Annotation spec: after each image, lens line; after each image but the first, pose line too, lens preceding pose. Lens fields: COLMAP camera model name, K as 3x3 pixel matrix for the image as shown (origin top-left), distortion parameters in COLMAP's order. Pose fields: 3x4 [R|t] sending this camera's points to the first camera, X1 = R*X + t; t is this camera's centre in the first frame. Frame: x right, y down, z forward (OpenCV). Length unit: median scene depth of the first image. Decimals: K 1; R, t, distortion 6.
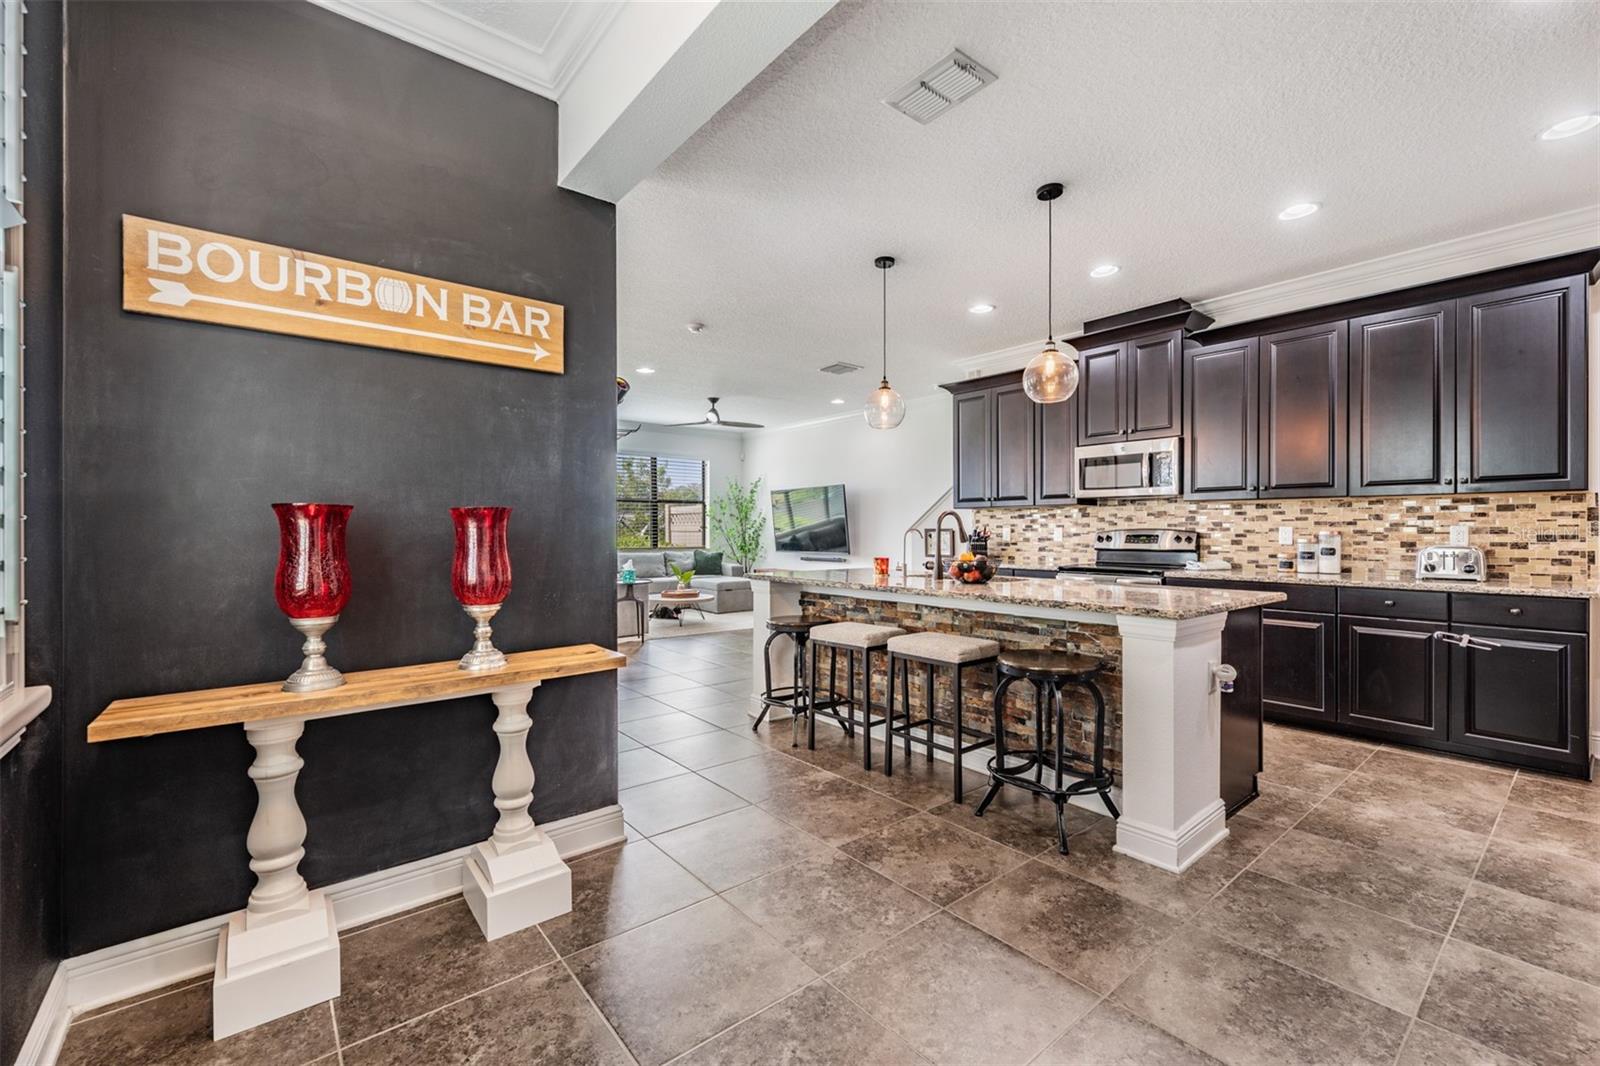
lens RADIAL K [[665.7, 0, 795.9], [0, 665.7, 531.0], [0, 0, 1]] dist [-0.001880, 0.000483]
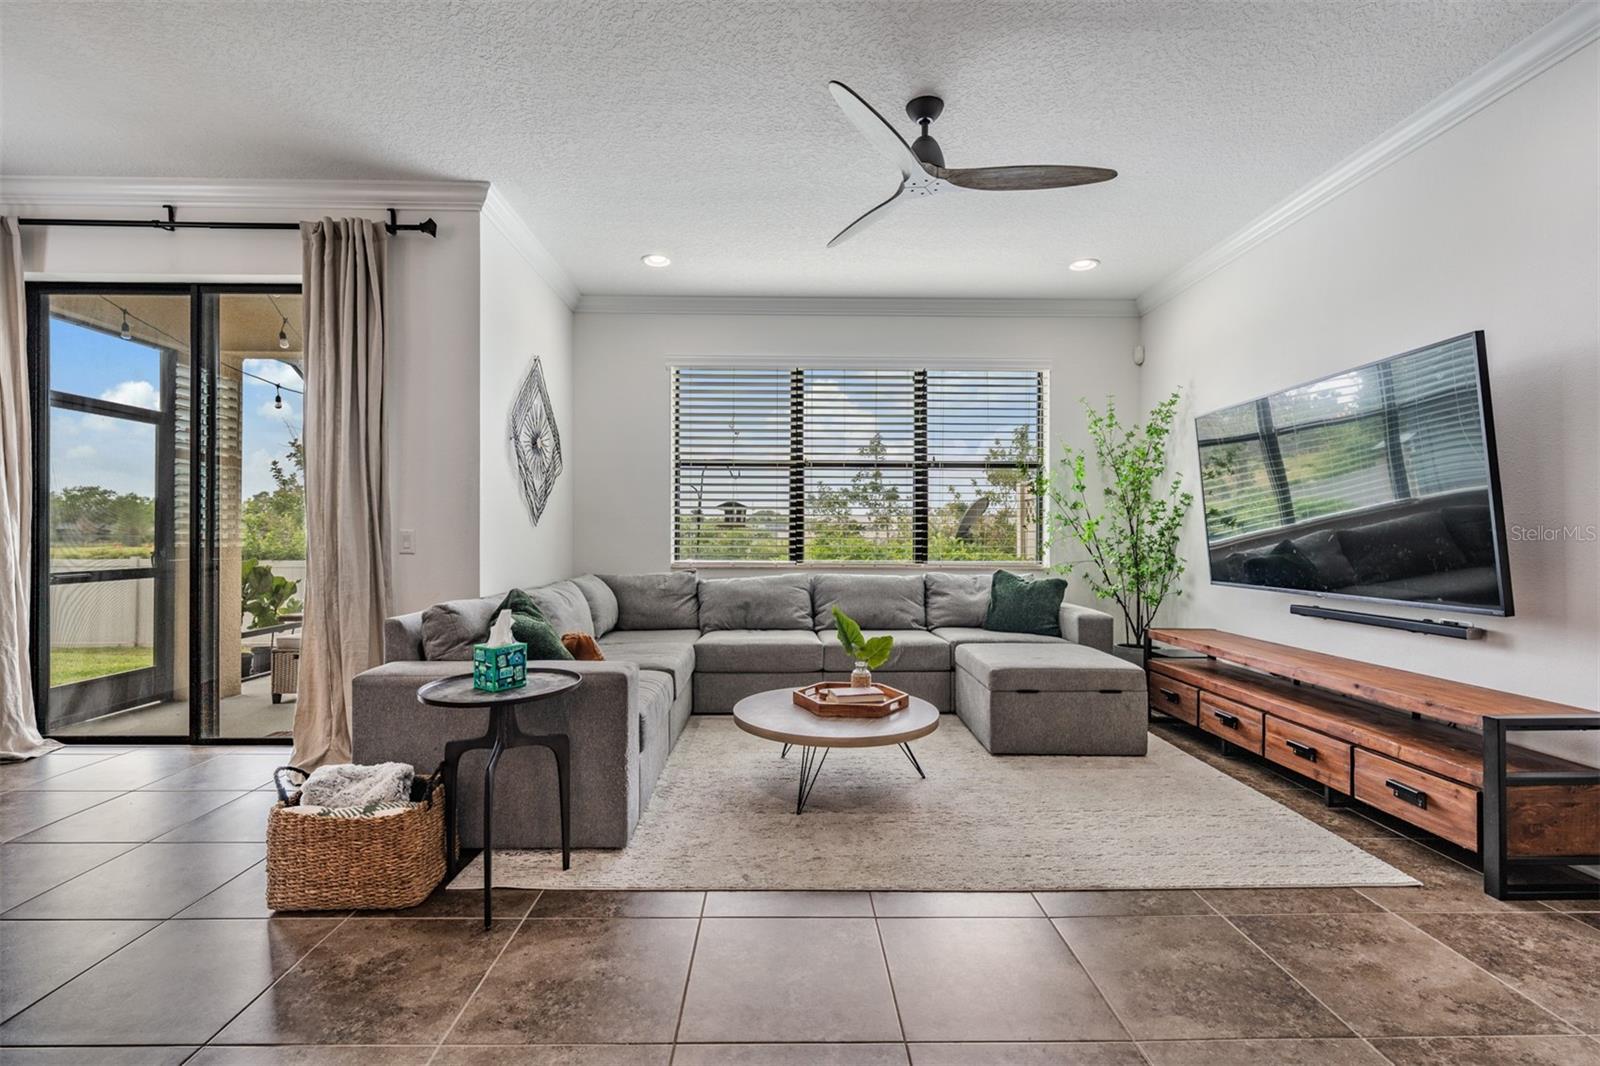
lens RADIAL K [[709.9, 0, 800.0], [0, 709.9, 533.0], [0, 0, 1]] dist [0.000886, 0.000353]
pose [[0.789220, 0.002301, -0.614106, 0.075352], [-0.005594, 0.999978, -0.003443, 0.014562], [0.614085, 0.006152, 0.789216, 1.368611]]
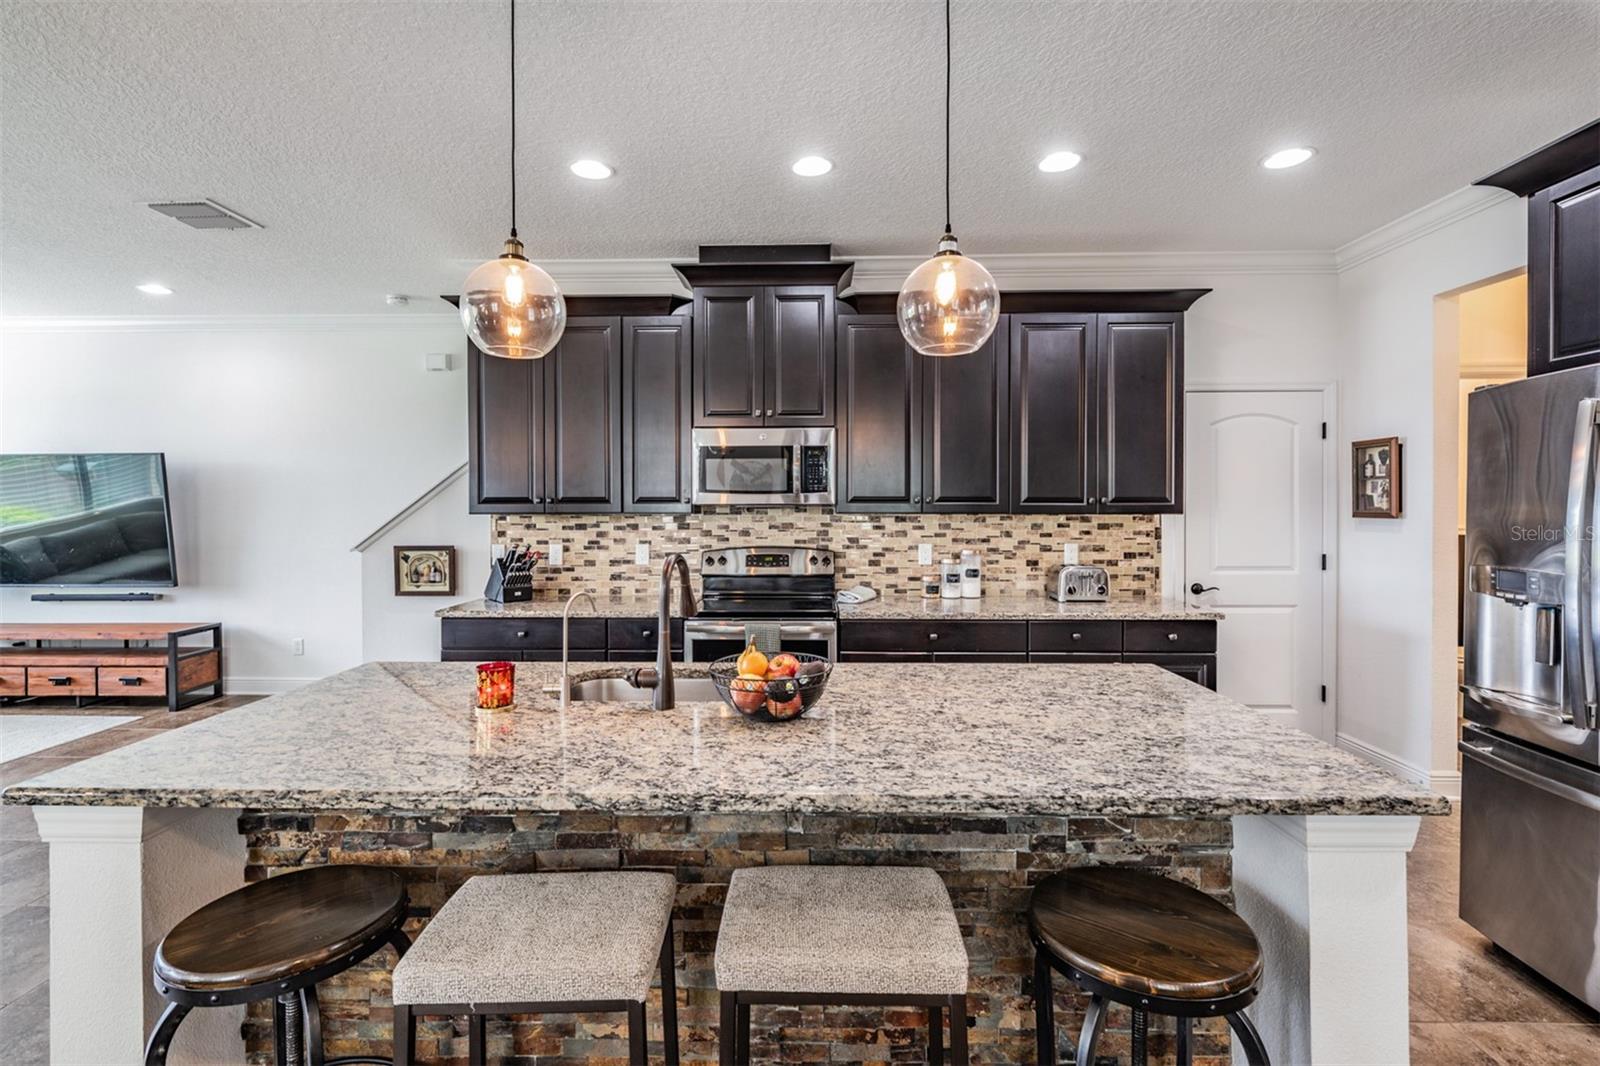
lens RADIAL K [[734.8, 0, 792.9], [0, 734.8, 512.2], [0, 0, 1]] dist [0.000015, -0.000060]
pose [[0.648810, -0.005848, 0.760928, -0.097186], [0.002178, 0.999981, 0.005828, -0.055996], [-0.760947, -0.002124, 0.648811, 0.544604]]
